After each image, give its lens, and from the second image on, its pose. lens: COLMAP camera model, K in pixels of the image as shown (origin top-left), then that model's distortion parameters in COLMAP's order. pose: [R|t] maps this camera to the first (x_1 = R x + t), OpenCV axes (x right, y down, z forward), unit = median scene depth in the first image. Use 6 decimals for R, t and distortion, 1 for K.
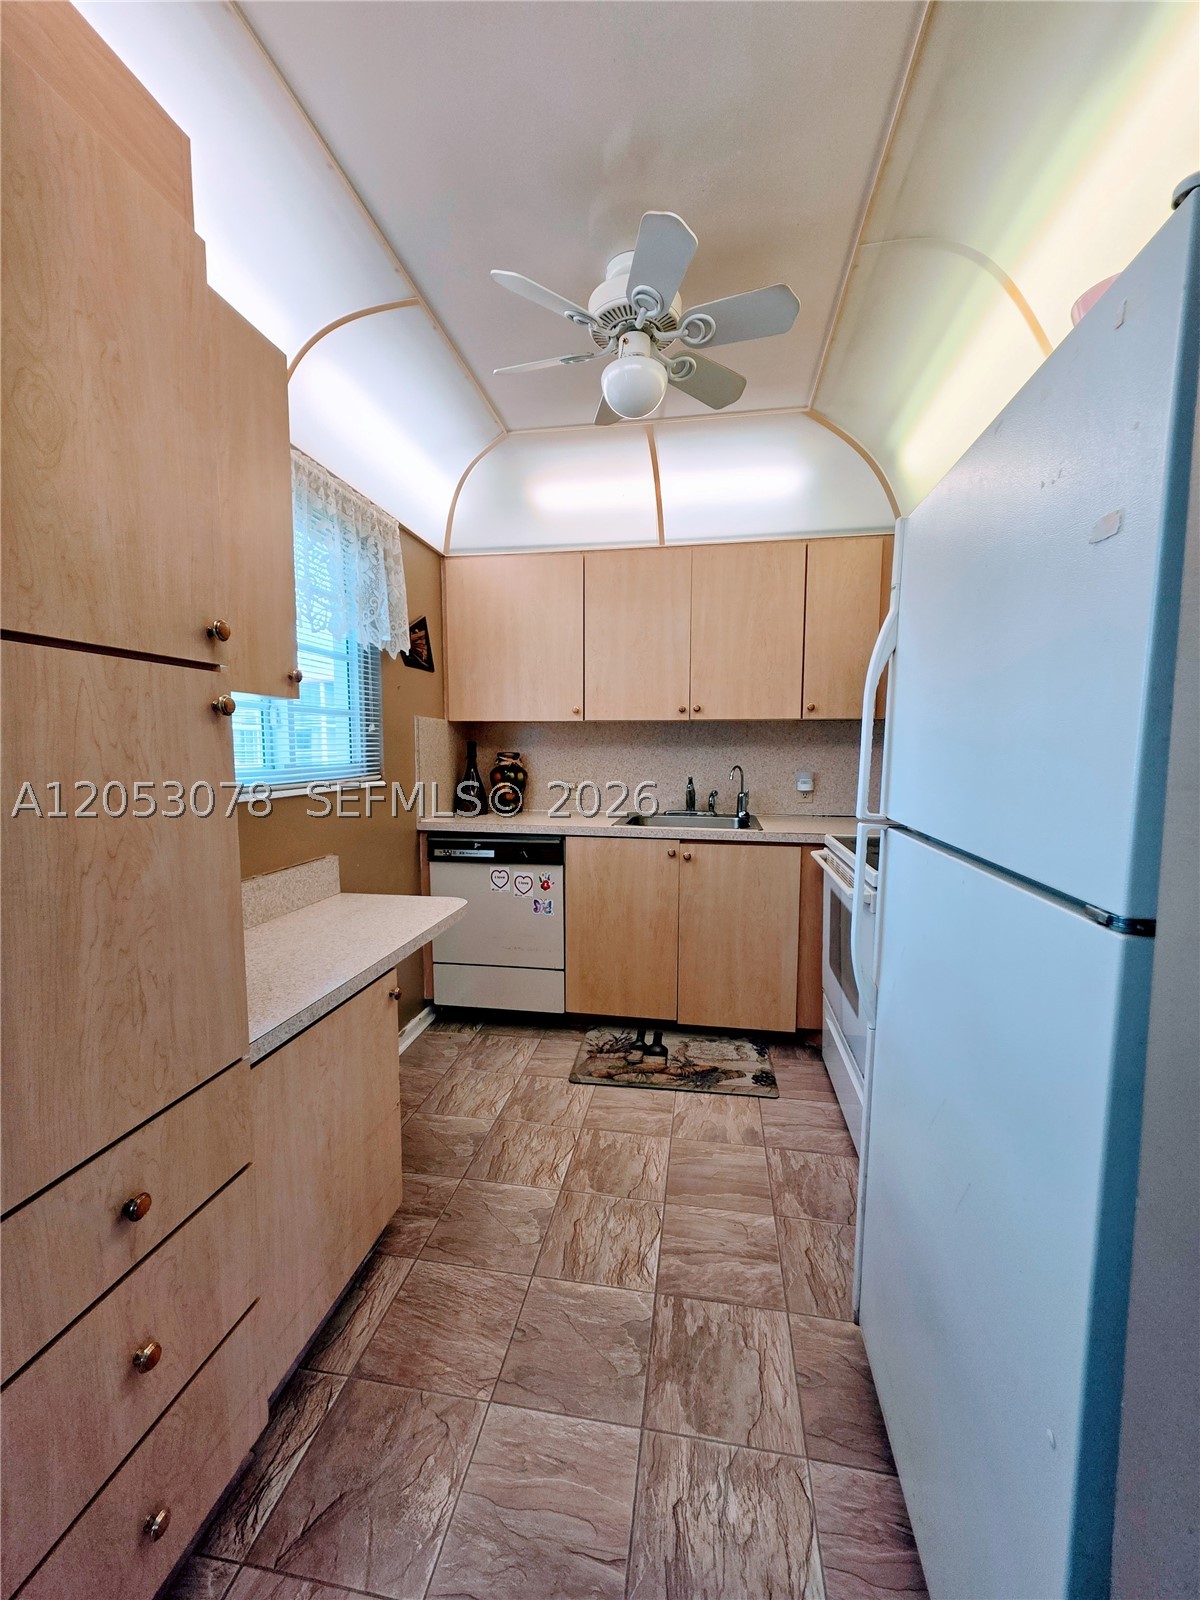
lens RADIAL K [[637.7, 0, 600.2], [0, 637.7, 807.7], [0, 0, 1]] dist [0.000698, 0.000085]
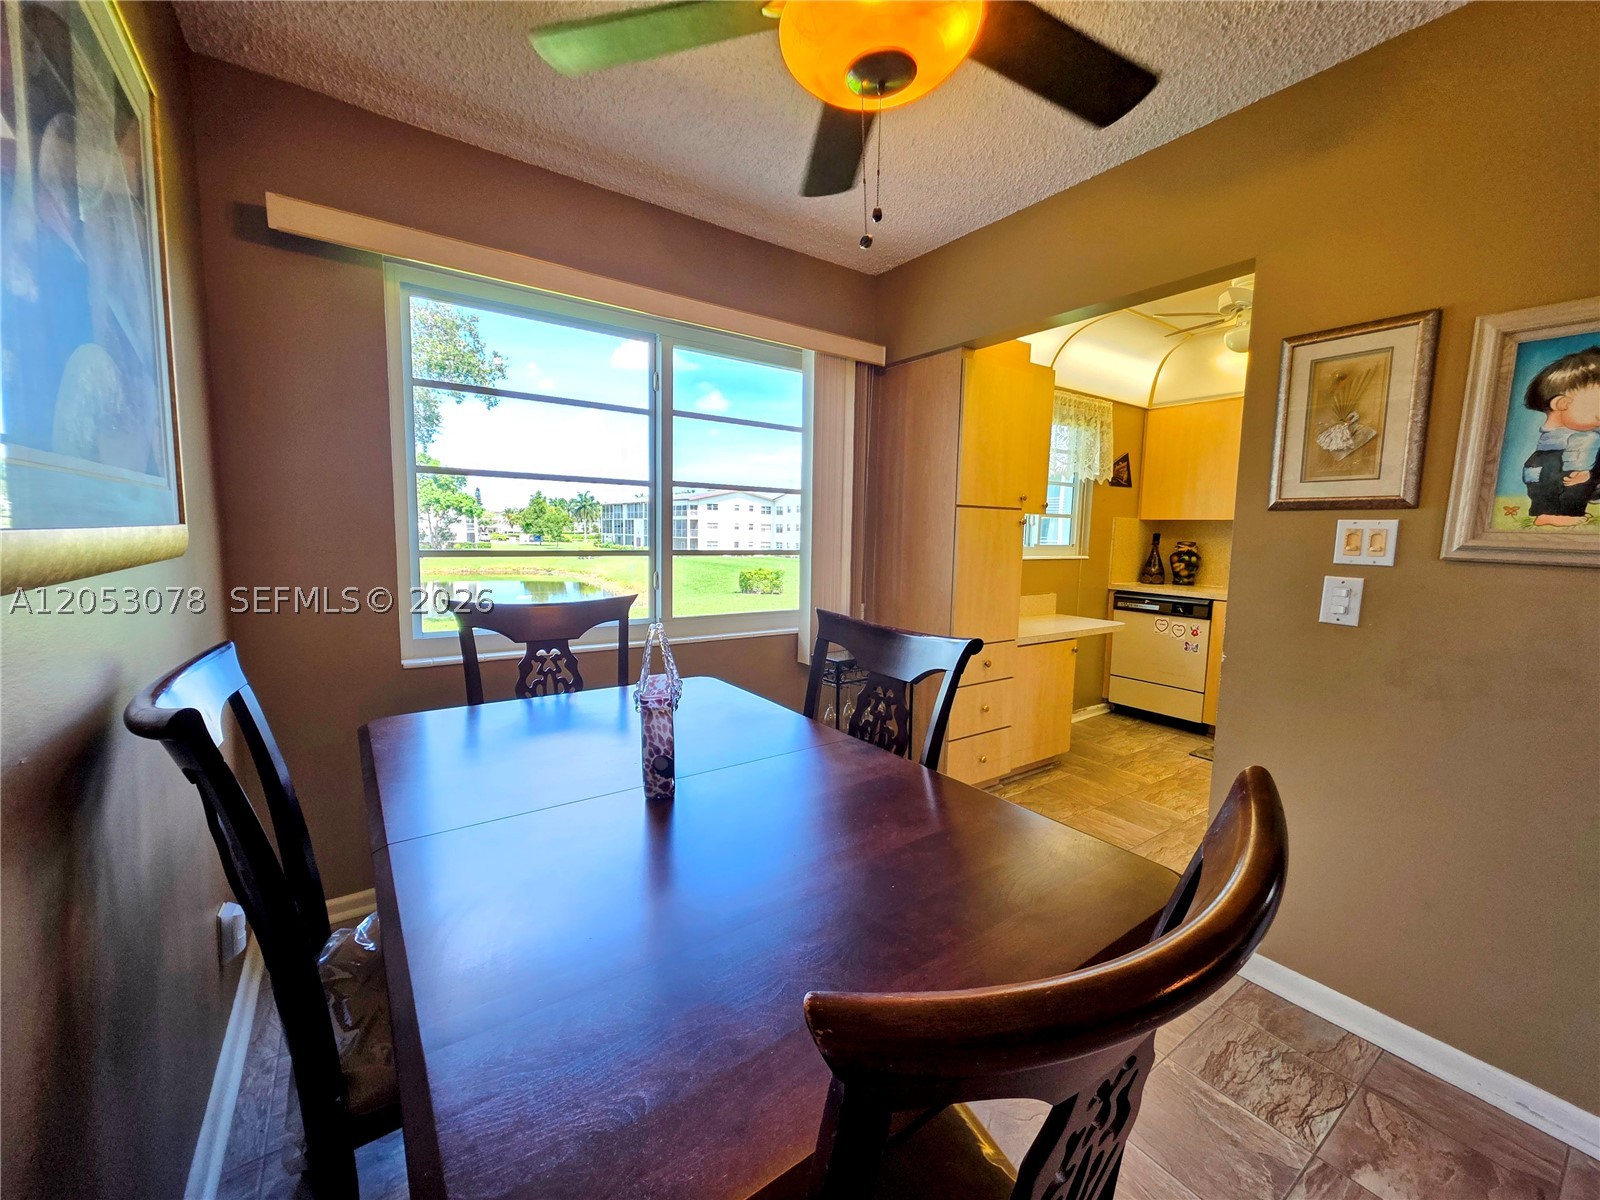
lens RADIAL K [[637.7, 0, 802.1], [0, 637.7, 597.1], [0, 0, 1]] dist [0.000698, 0.000085]
pose [[0.705505, 0.087992, -0.703221, 0.301065], [-0.086418, 0.995539, 0.037870, 0.062923], [0.703416, 0.034054, 0.709962, -0.678730]]
